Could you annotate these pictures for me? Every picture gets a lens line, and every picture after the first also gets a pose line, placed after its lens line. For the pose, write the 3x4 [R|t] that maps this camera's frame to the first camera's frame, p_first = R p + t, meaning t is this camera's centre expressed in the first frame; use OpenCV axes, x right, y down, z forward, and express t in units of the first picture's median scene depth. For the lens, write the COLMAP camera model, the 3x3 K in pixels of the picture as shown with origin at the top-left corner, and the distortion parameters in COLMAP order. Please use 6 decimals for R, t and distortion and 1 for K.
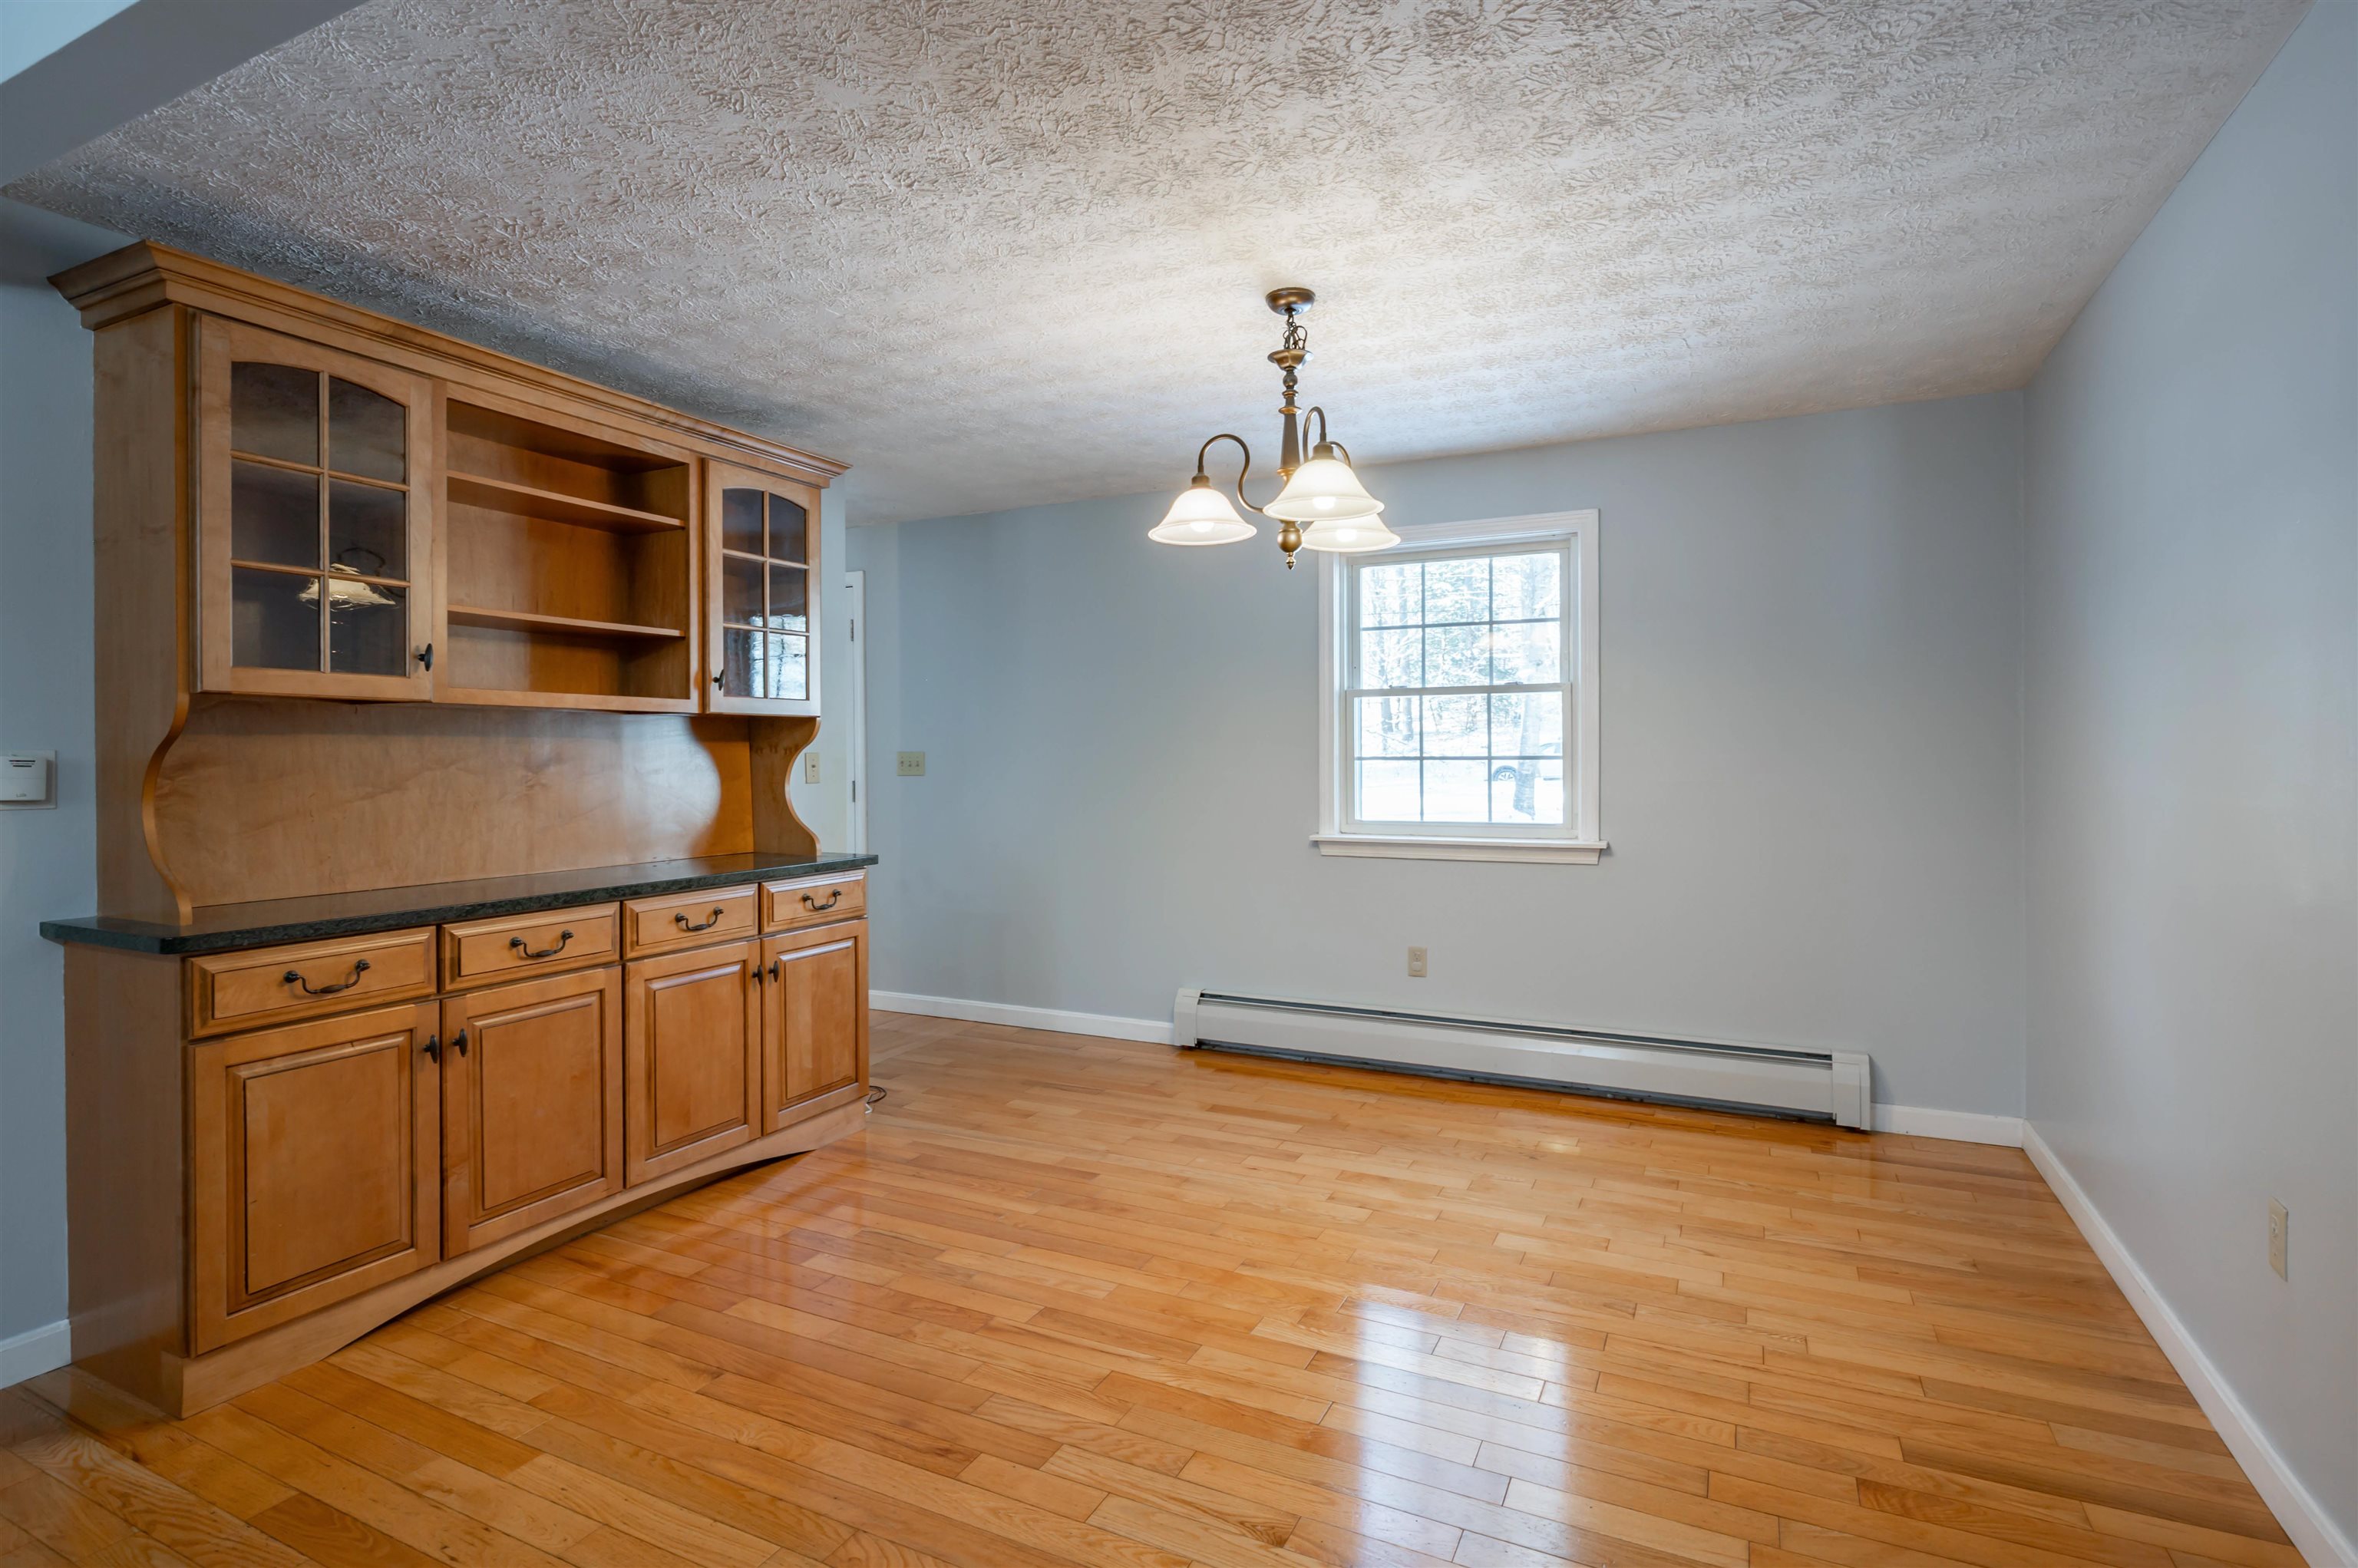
lens RADIAL K [[1170.2, 0, 1162.4], [0, 1170.2, 762.3], [0, 0, 1]] dist [-0.001622, 0.000248]
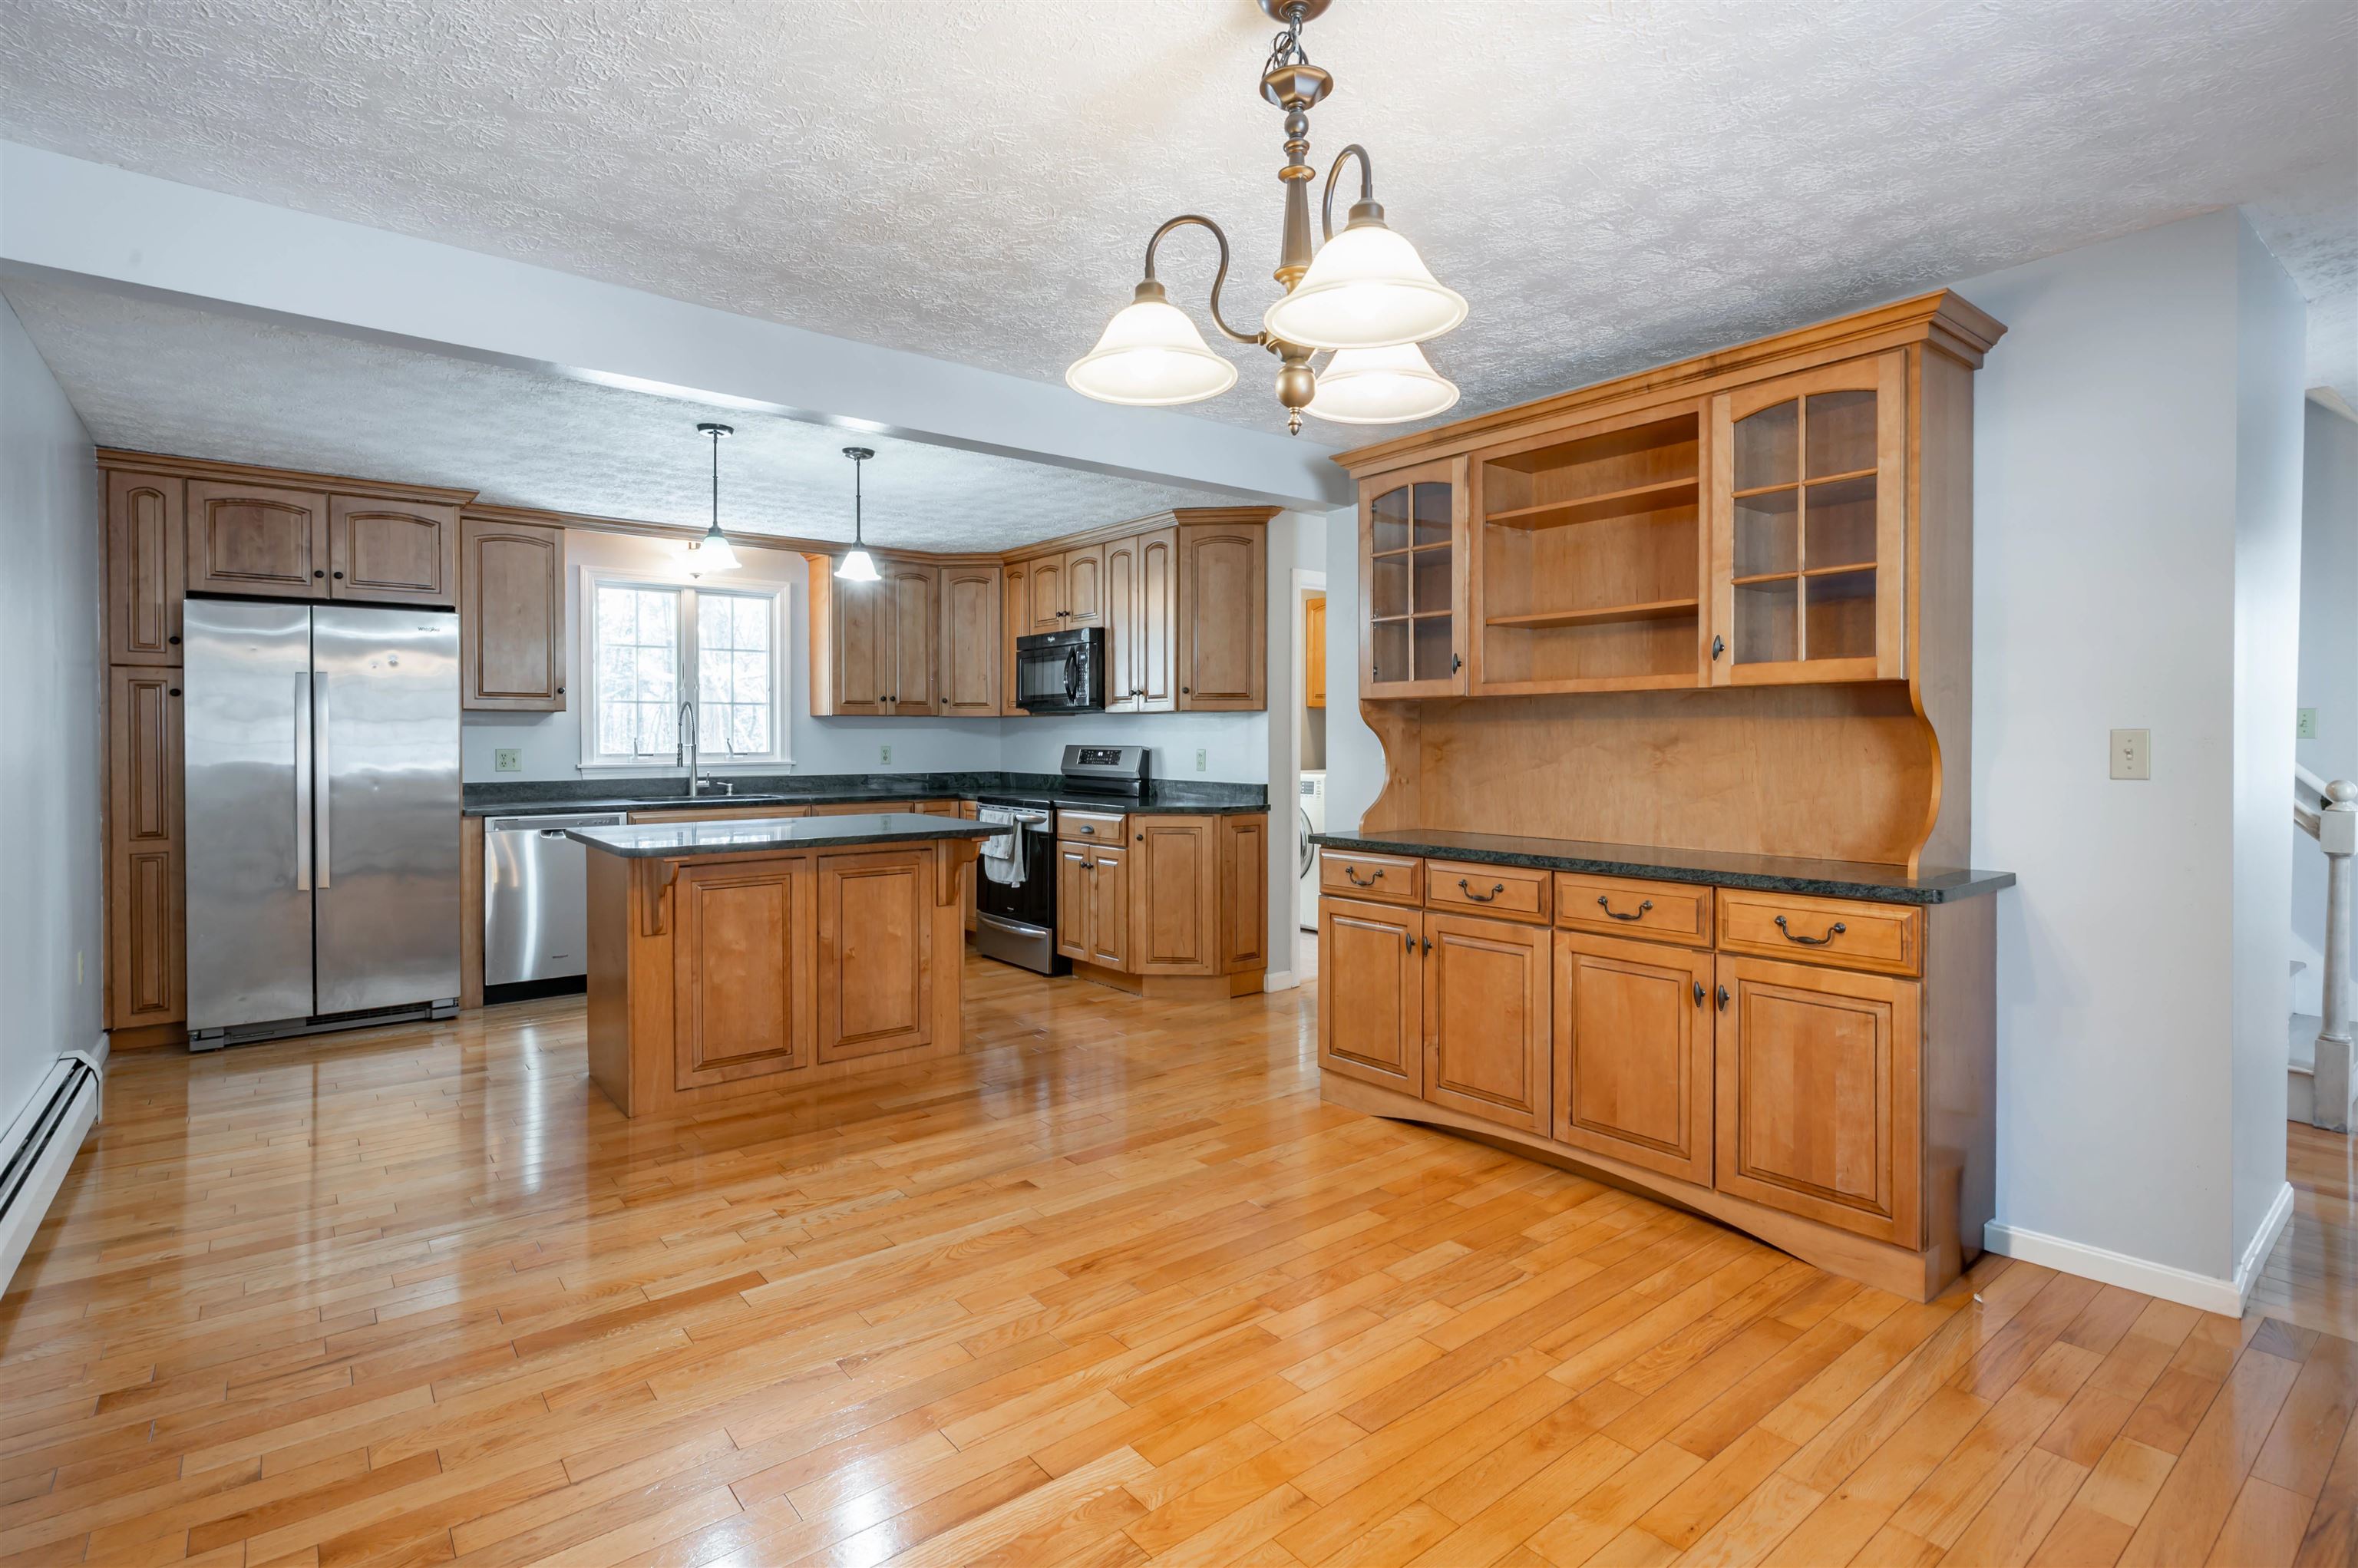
lens RADIAL K [[1170.2, 0, 1157.3], [0, 1170.2, 744.9], [0, 0, 1]] dist [-0.001622, 0.000248]
pose [[-0.445435, 0.009818, -0.895260, 0.674116], [0.000707, 0.999943, 0.010614, -0.009201], [0.895314, 0.004095, -0.445417, 1.171585]]
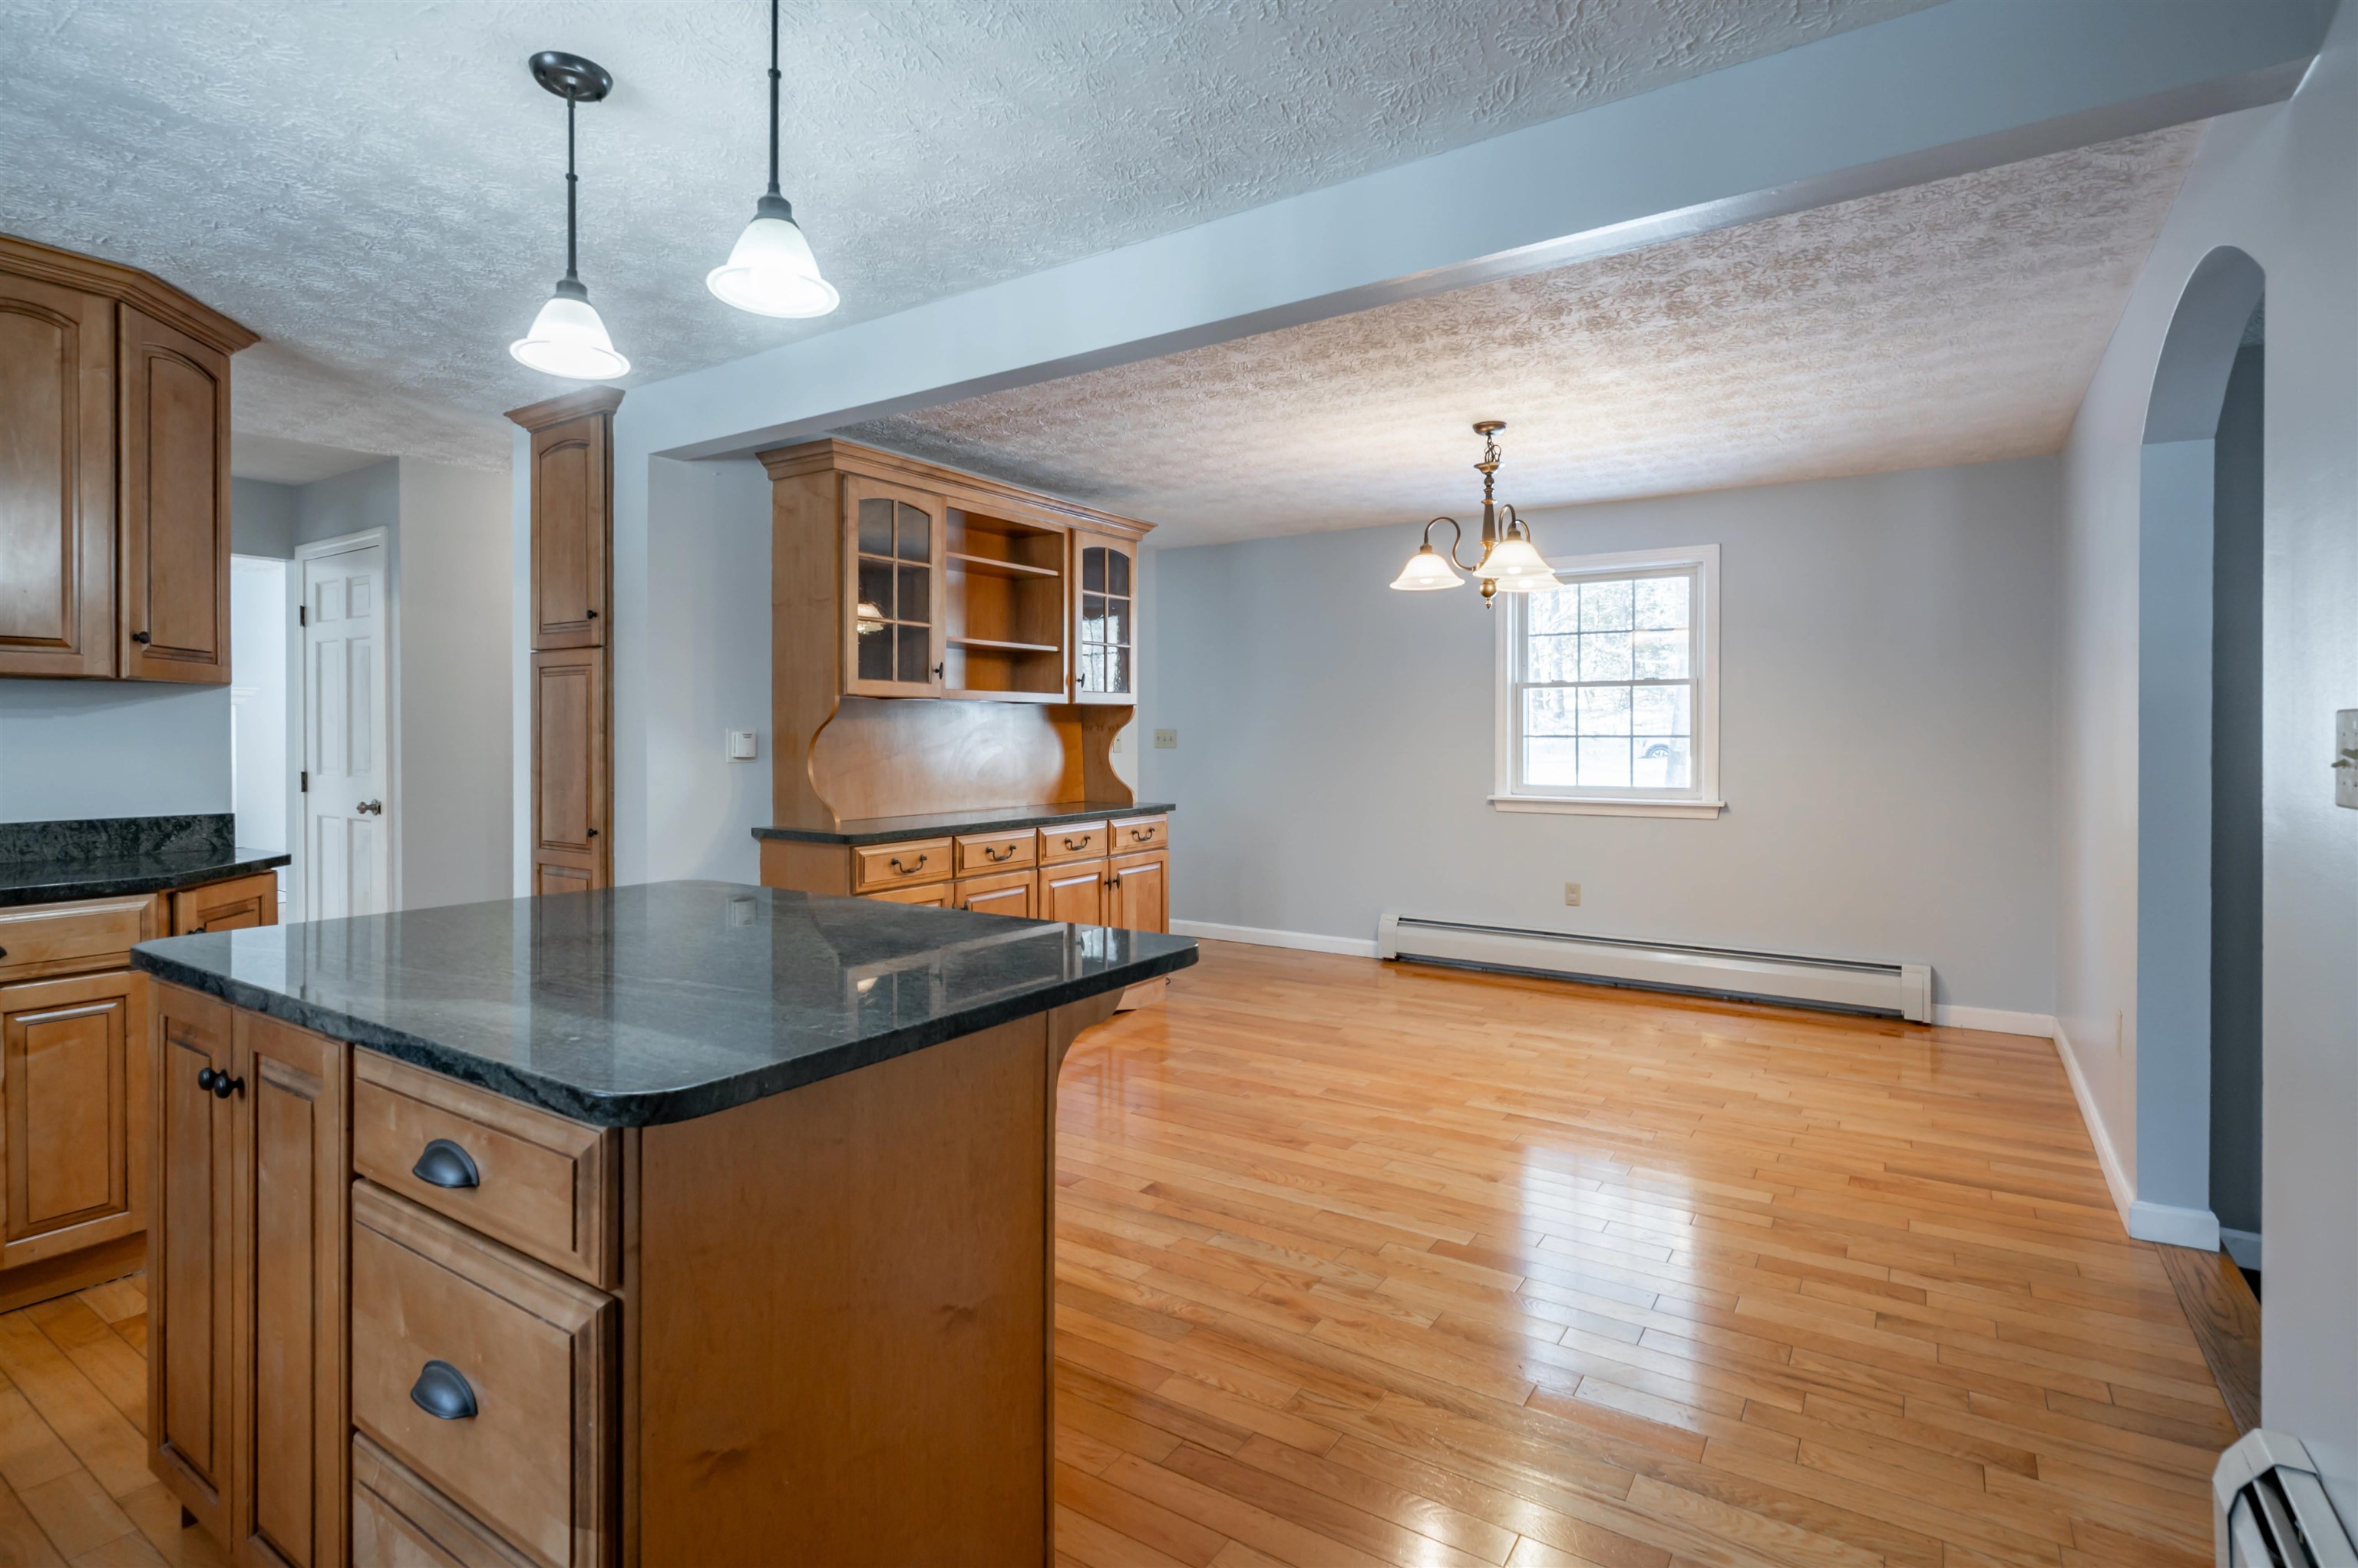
lens RADIAL K [[1170.2, 0, 1173.4], [0, 1170.2, 743.9], [0, 0, 1]] dist [-0.001622, 0.000248]
pose [[0.993850, 0.005190, -0.110614, -0.119101], [-0.004690, 0.999978, 0.004779, 0.001266], [0.110636, -0.004231, 0.993852, -0.504675]]
